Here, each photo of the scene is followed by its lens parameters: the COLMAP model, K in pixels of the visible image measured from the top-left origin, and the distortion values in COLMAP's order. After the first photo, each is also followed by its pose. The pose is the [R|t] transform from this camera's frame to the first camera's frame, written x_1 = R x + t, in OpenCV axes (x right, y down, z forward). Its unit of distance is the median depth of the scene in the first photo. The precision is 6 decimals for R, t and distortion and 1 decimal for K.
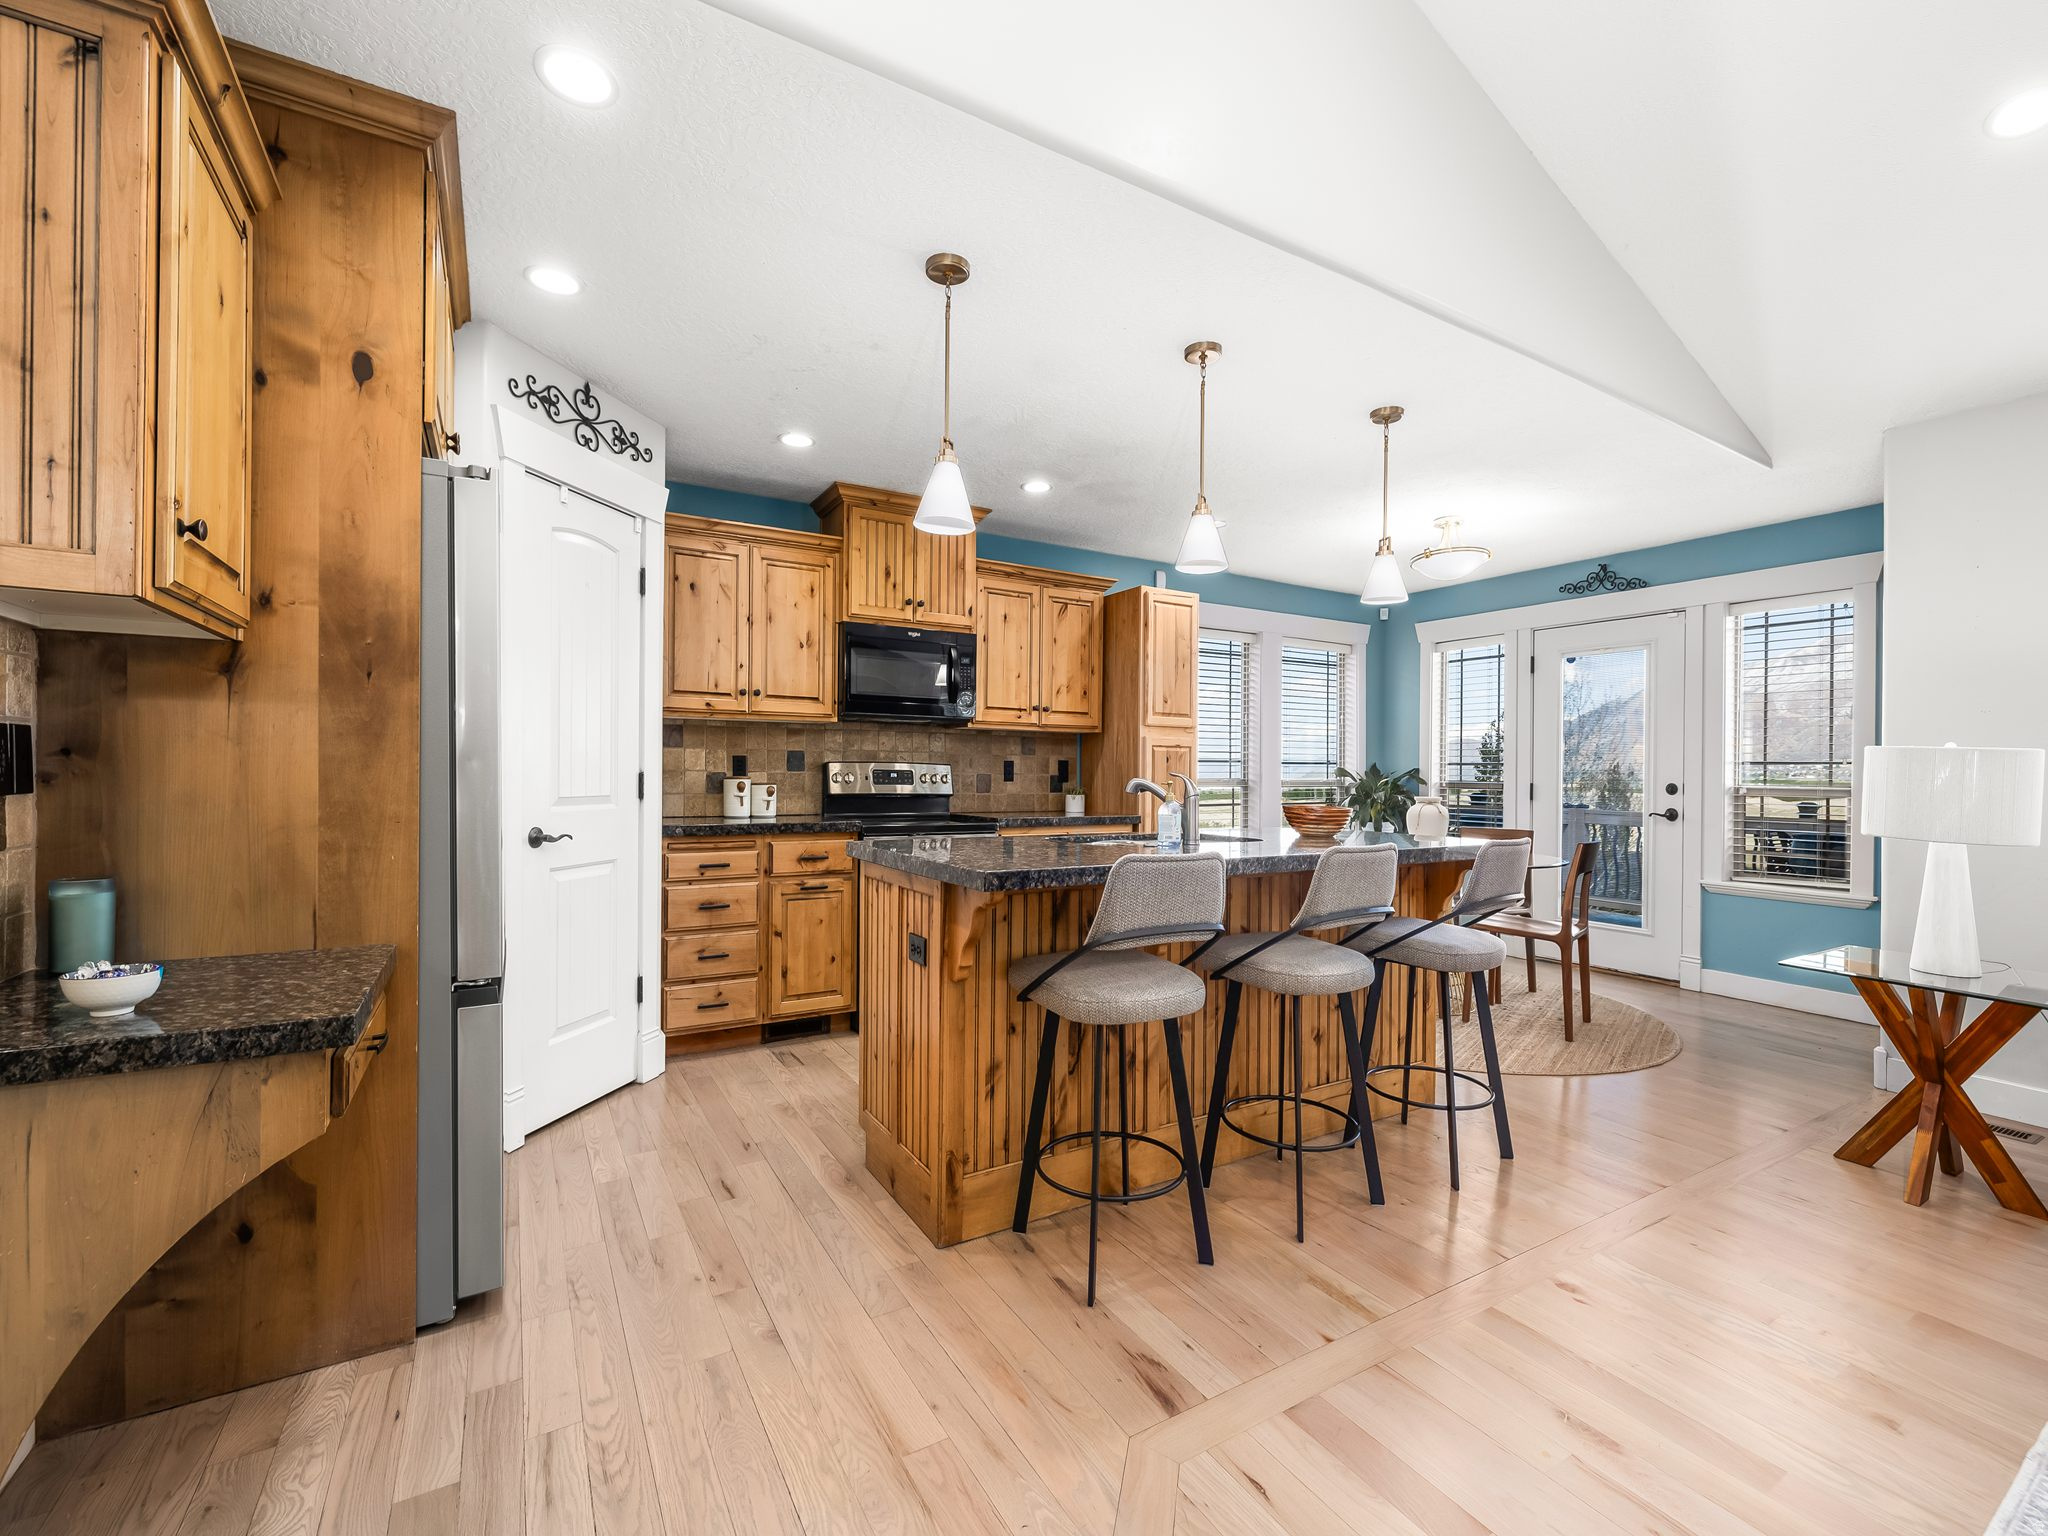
lens RADIAL K [[869.5, 0, 1010.5], [0, 869.5, 768.3], [0, 0, 1]] dist [-0.002484, -0.000026]
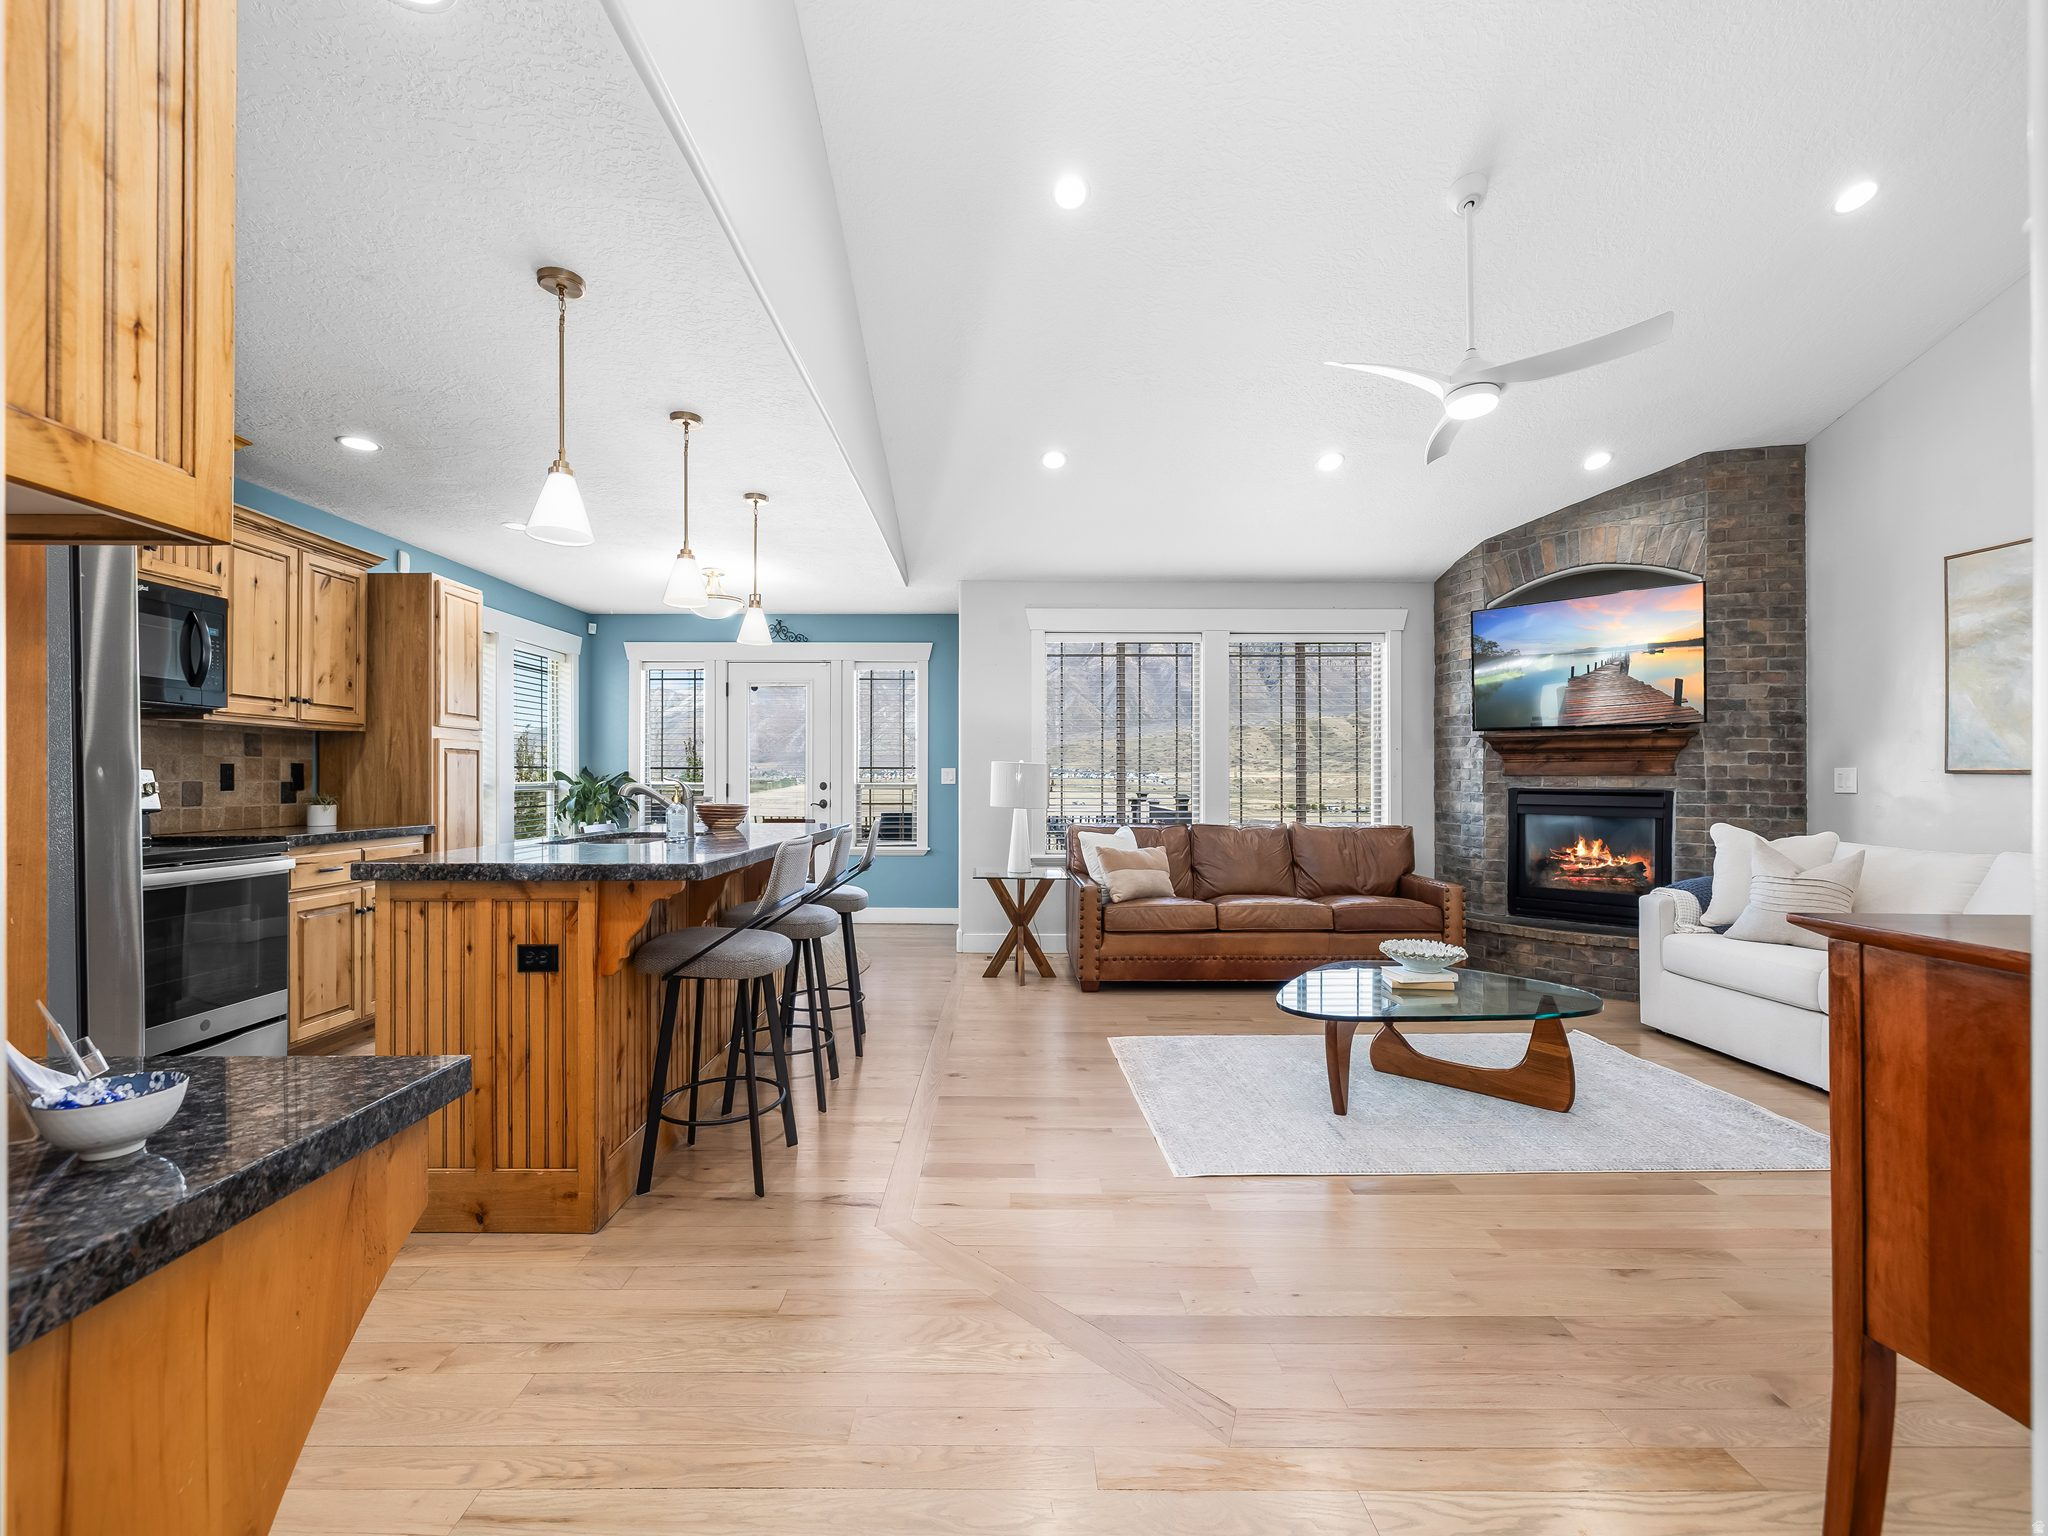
lens RADIAL K [[869.5, 0, 1010.5], [0, 869.5, 768.3], [0, 0, 1]] dist [-0.002484, -0.000026]
pose [[0.497111, 0.000566, 0.867687, -0.340416], [0.001700, 0.999997, -0.001626, -0.002353], [-0.867685, 0.002283, 0.497109, 0.020077]]
